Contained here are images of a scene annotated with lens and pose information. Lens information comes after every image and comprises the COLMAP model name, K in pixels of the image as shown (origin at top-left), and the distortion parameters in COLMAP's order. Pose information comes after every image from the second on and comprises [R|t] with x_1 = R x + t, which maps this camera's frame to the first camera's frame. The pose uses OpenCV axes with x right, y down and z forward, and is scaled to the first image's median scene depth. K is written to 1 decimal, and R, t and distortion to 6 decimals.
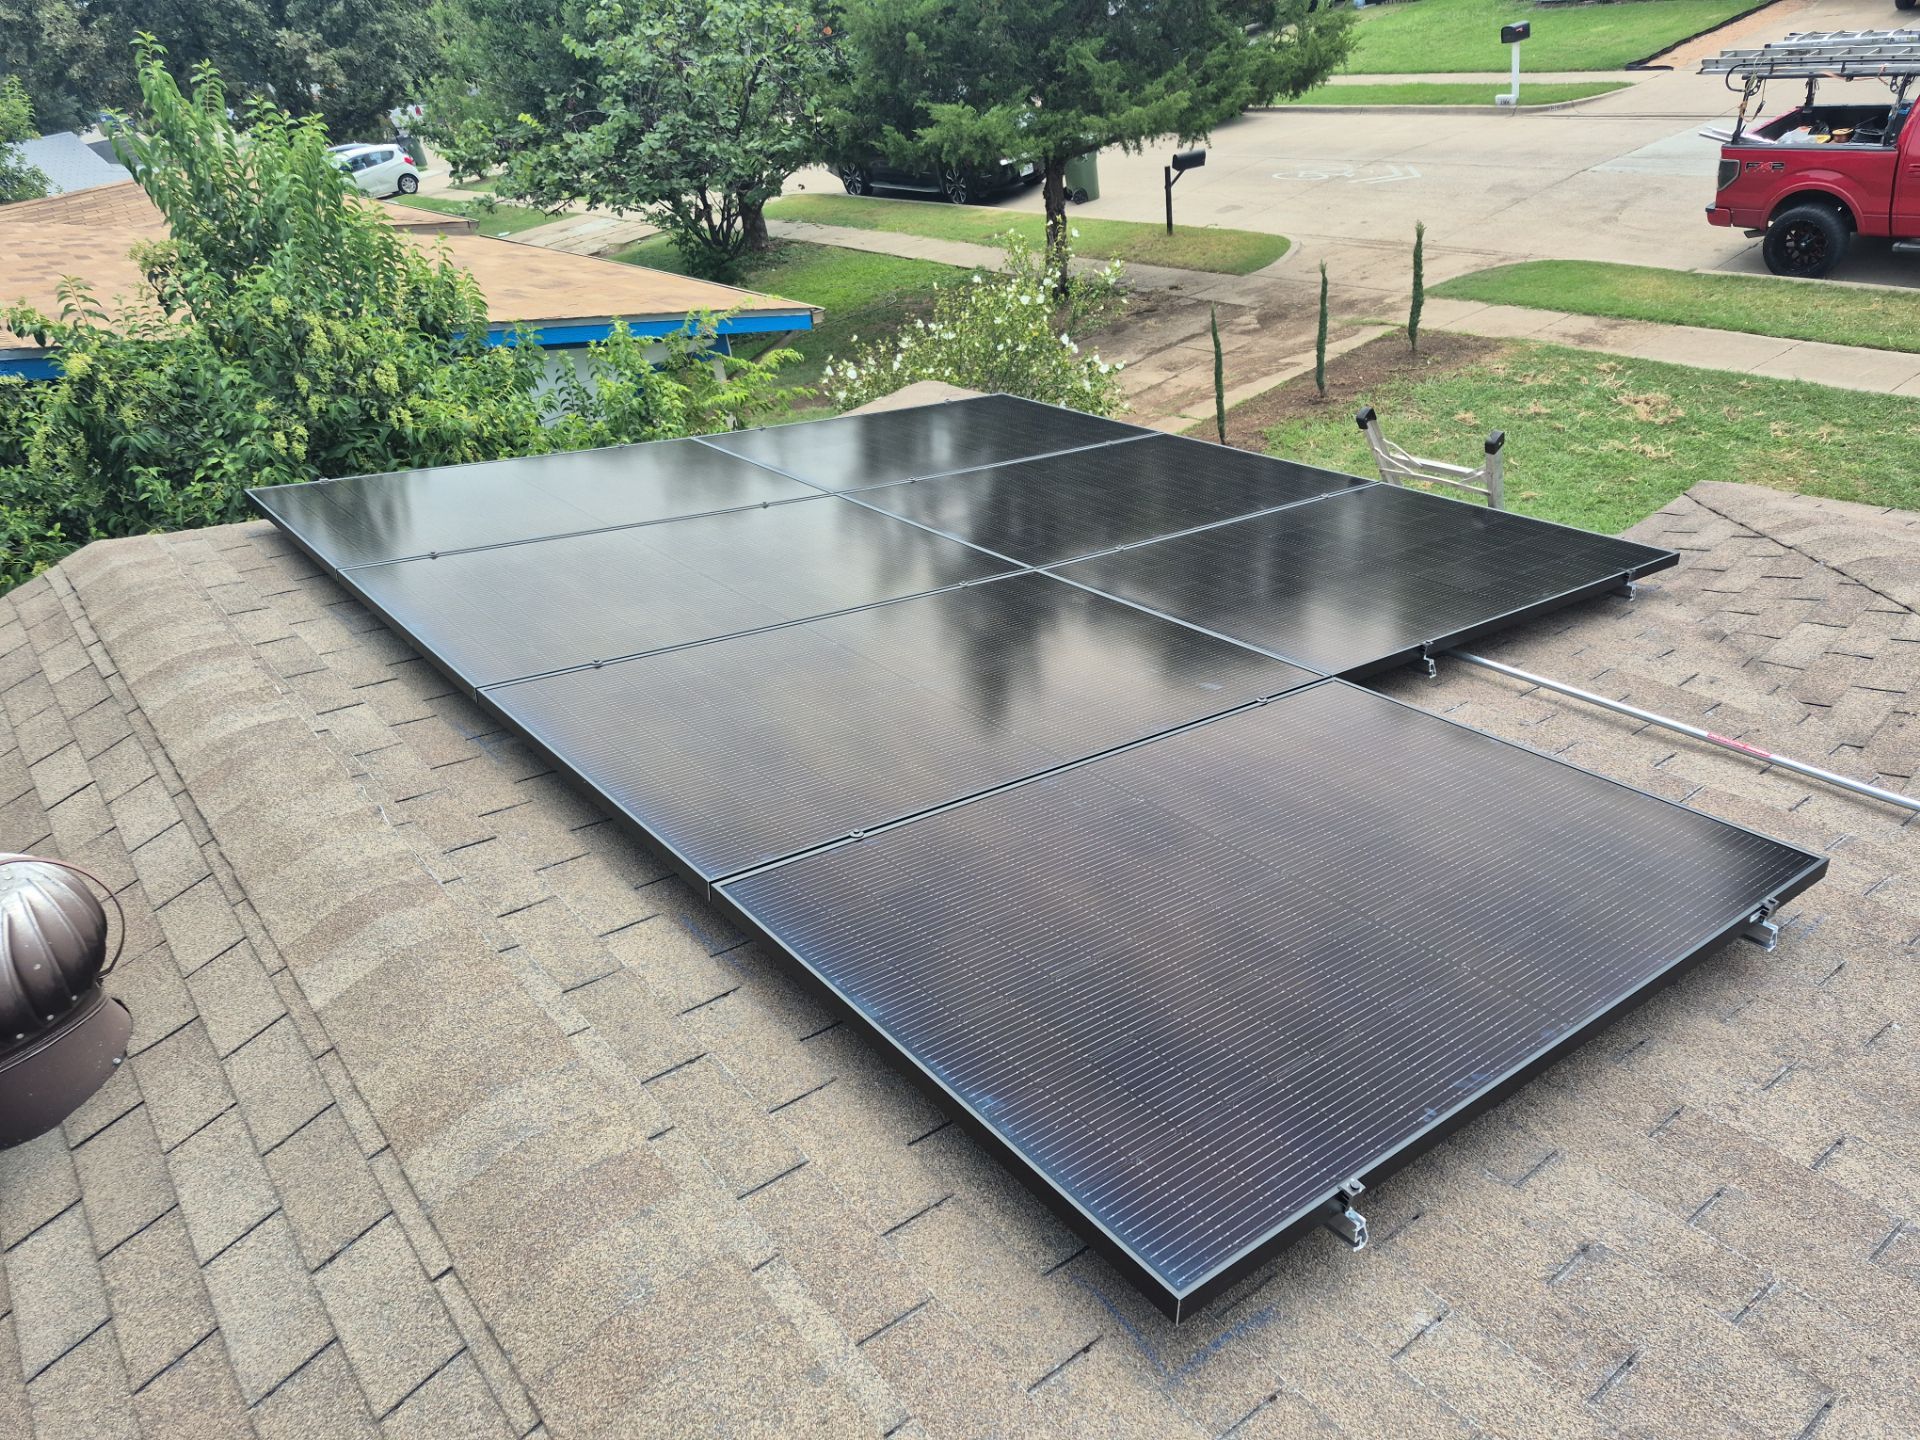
lens RADIAL K [[1360.6, 0, 960.0], [0, 1360.6, 720.0], [0, 0, 1]] dist [0.096098, -0.126325]
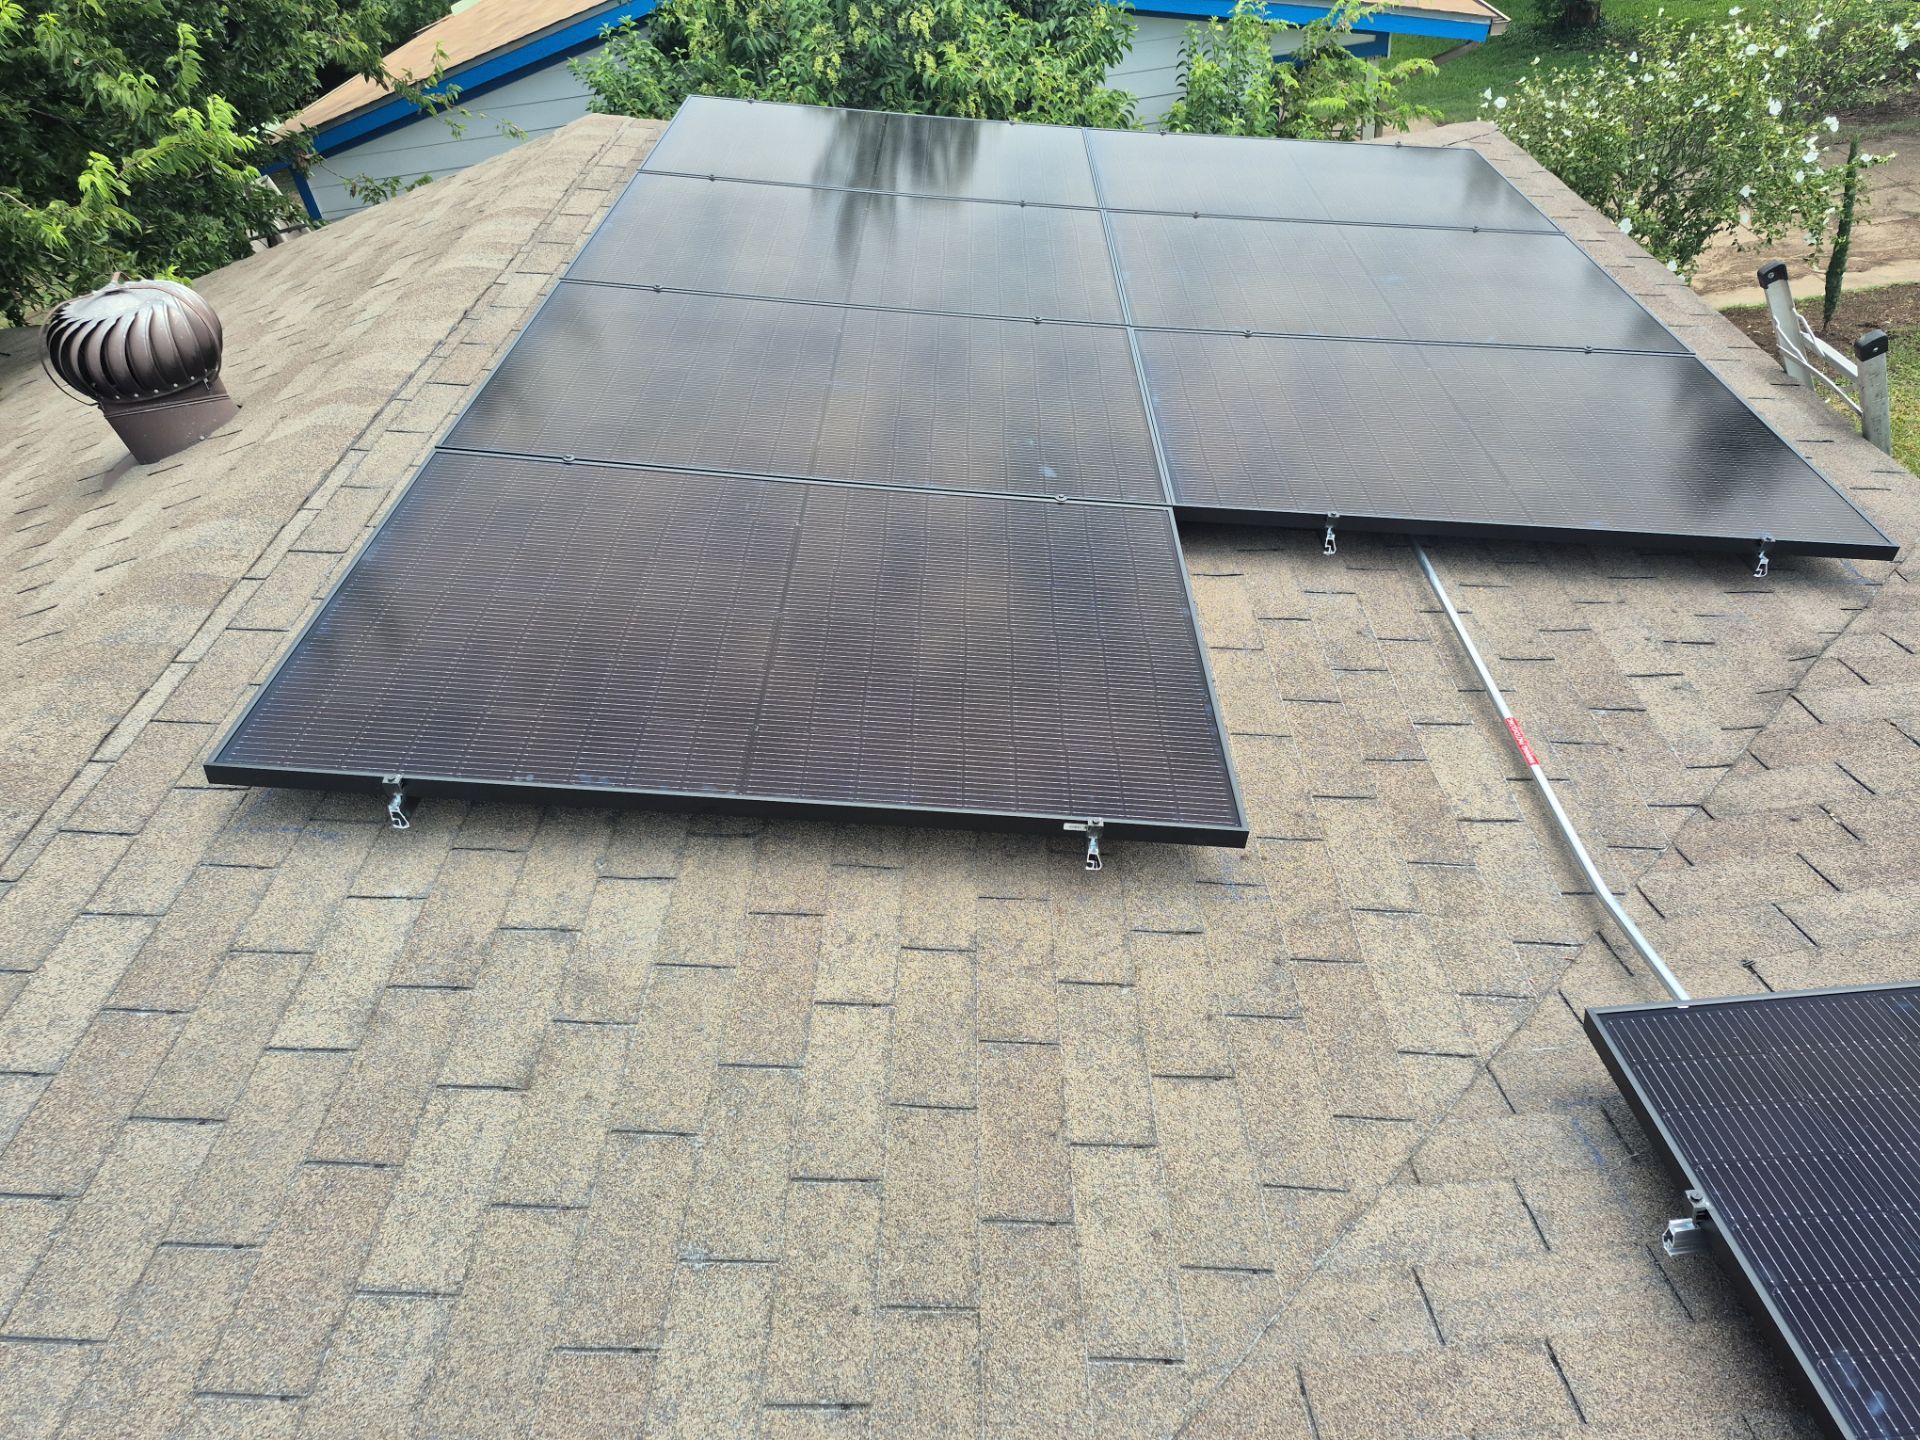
lens RADIAL K [[1360.6, 0, 960.0], [0, 1360.6, 720.0], [0, 0, 1]] dist [0.096098, -0.126325]
pose [[0.766606, 0.410914, -0.493422, 0.593754], [-0.299800, 0.908580, 0.290865, -0.111666], [0.567834, -0.075051, 0.819715, 0.113752]]
